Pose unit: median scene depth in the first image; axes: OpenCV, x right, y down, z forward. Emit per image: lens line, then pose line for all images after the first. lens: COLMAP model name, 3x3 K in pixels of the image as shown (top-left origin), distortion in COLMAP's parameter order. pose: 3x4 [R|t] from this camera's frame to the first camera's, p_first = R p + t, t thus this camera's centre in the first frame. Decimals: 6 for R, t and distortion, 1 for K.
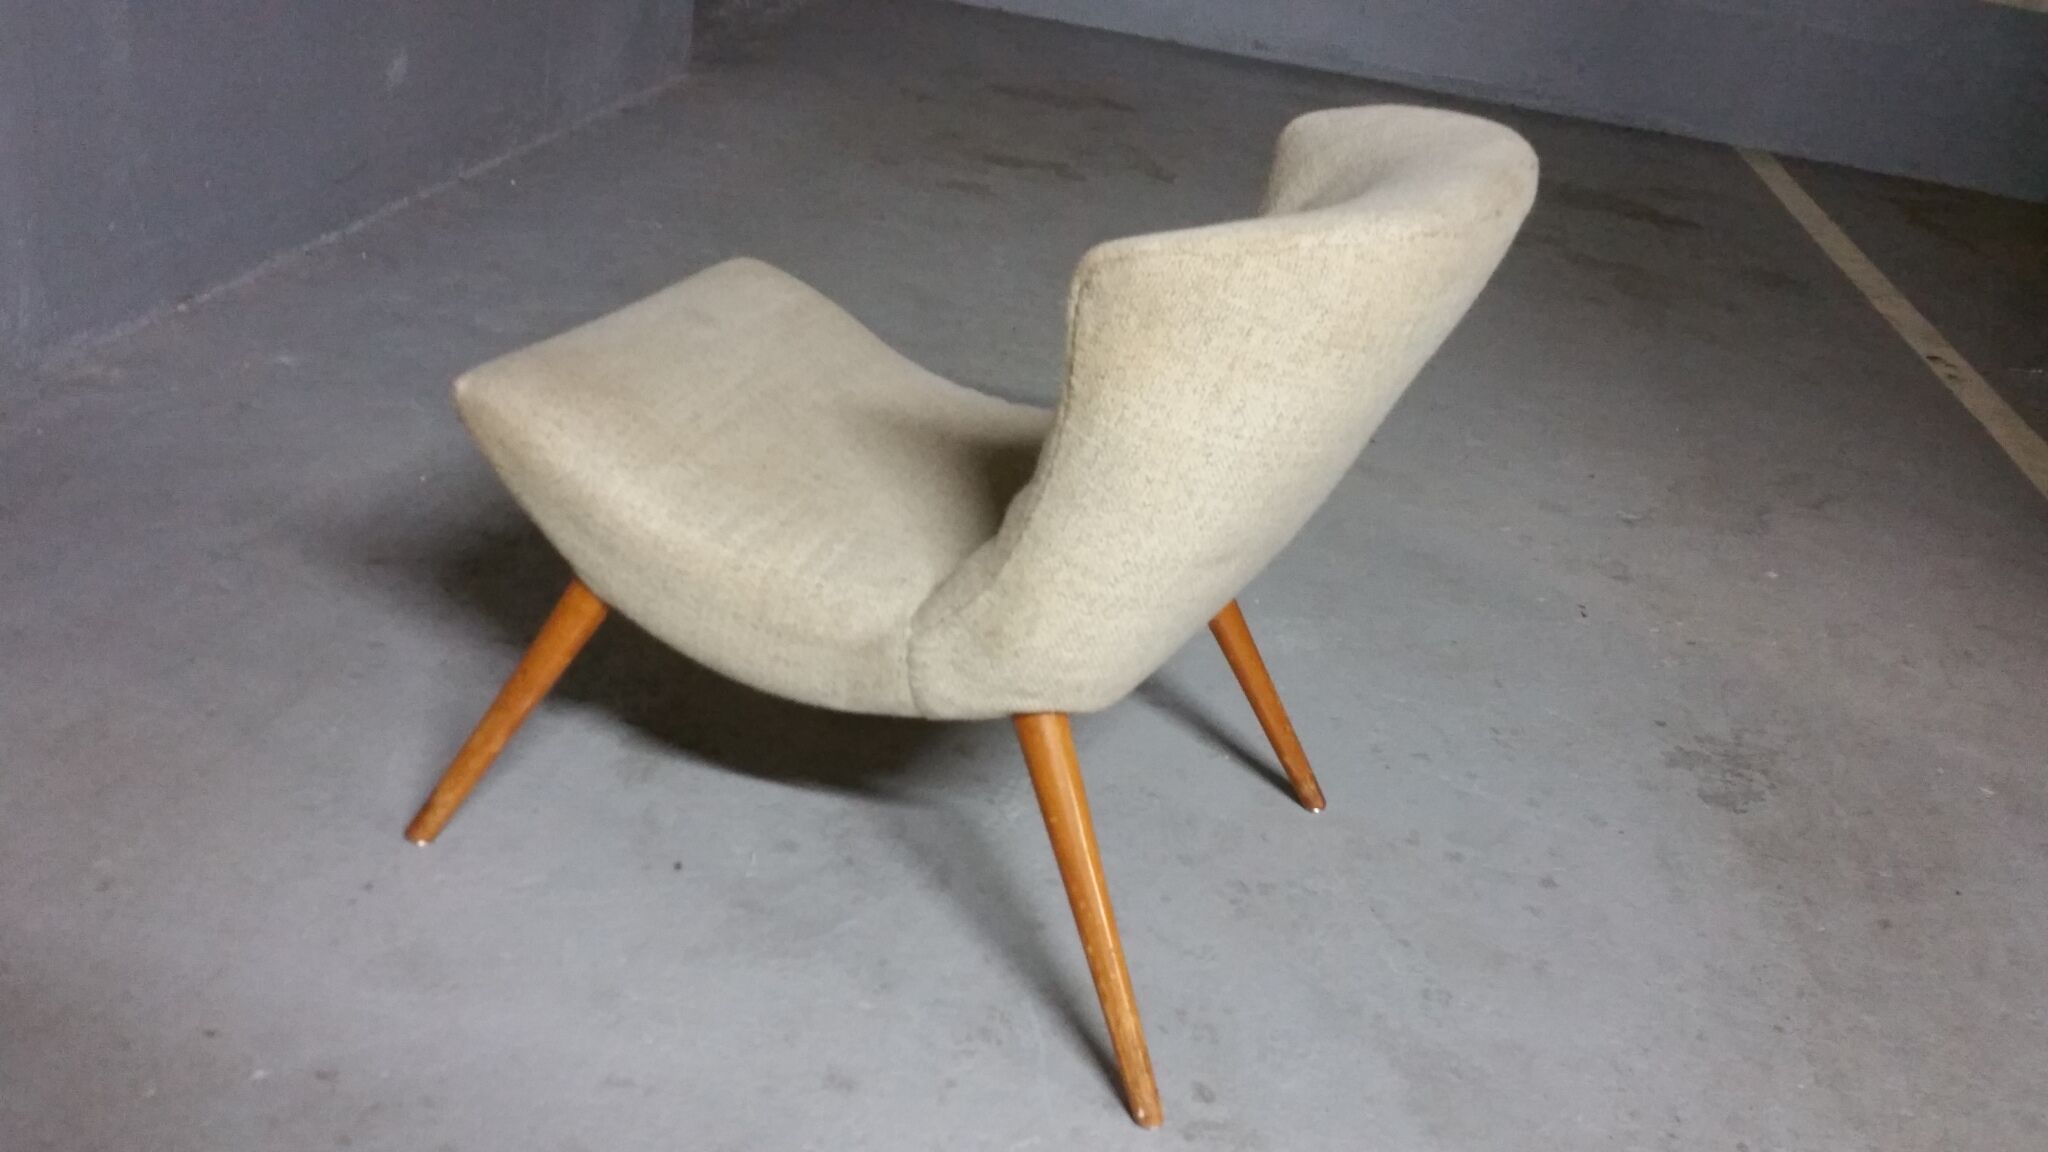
lens RADIAL K [[2095.6, 0, 1009.8], [0, 2095.6, 571.0], [0, 0, 1]] dist [0.164178, -0.404652]
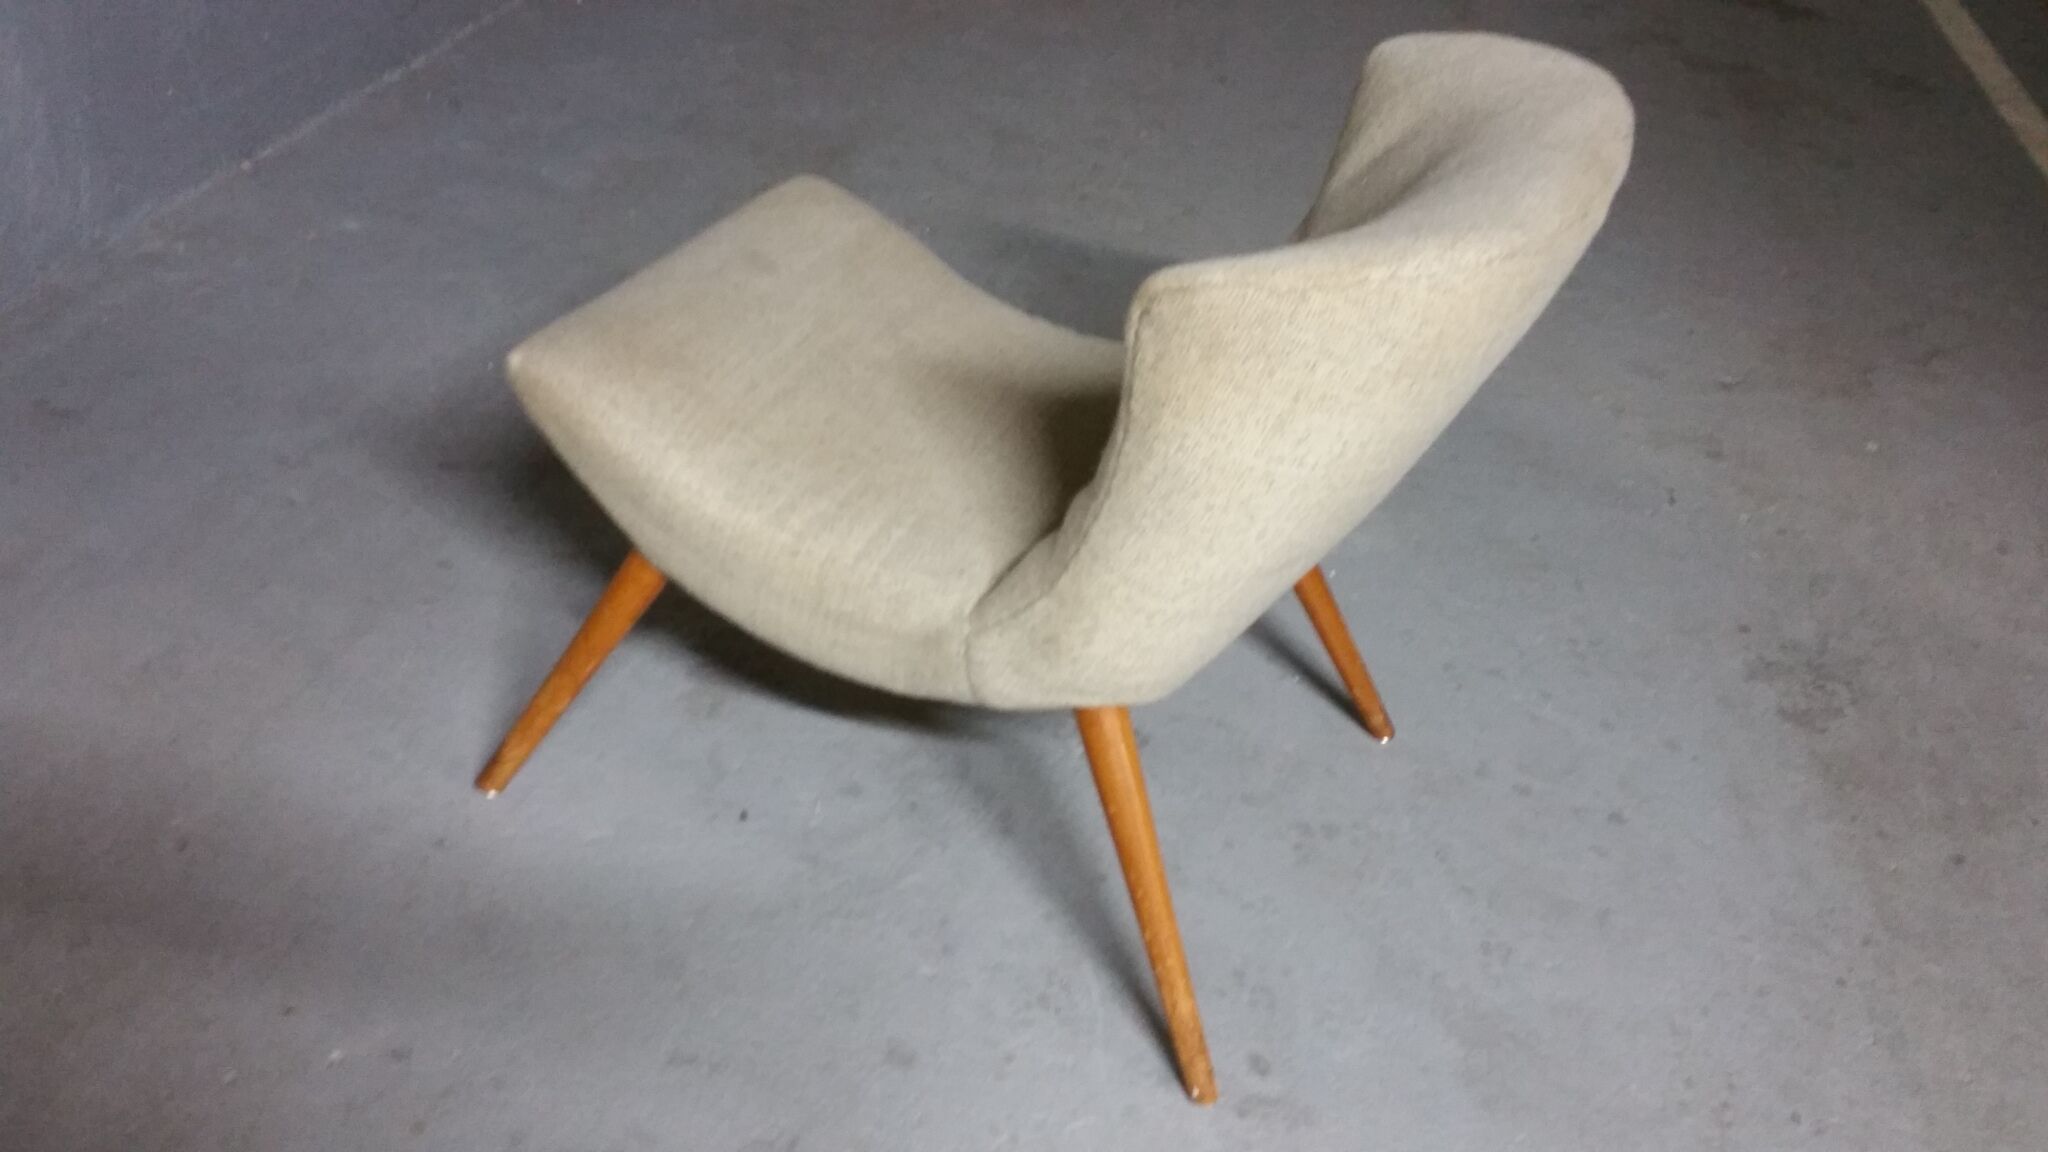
lens RADIAL K [[2103.8, 0, 1024.0], [0, 2103.8, 576.0], [0, 0, 1]] dist [0.161234, -0.396406]
pose [[0.999291, 0.009610, -0.036405, 0.013822], [-0.004625, 0.990886, 0.134621, -0.120799], [0.037367, -0.134358, 0.990228, 0.019662]]
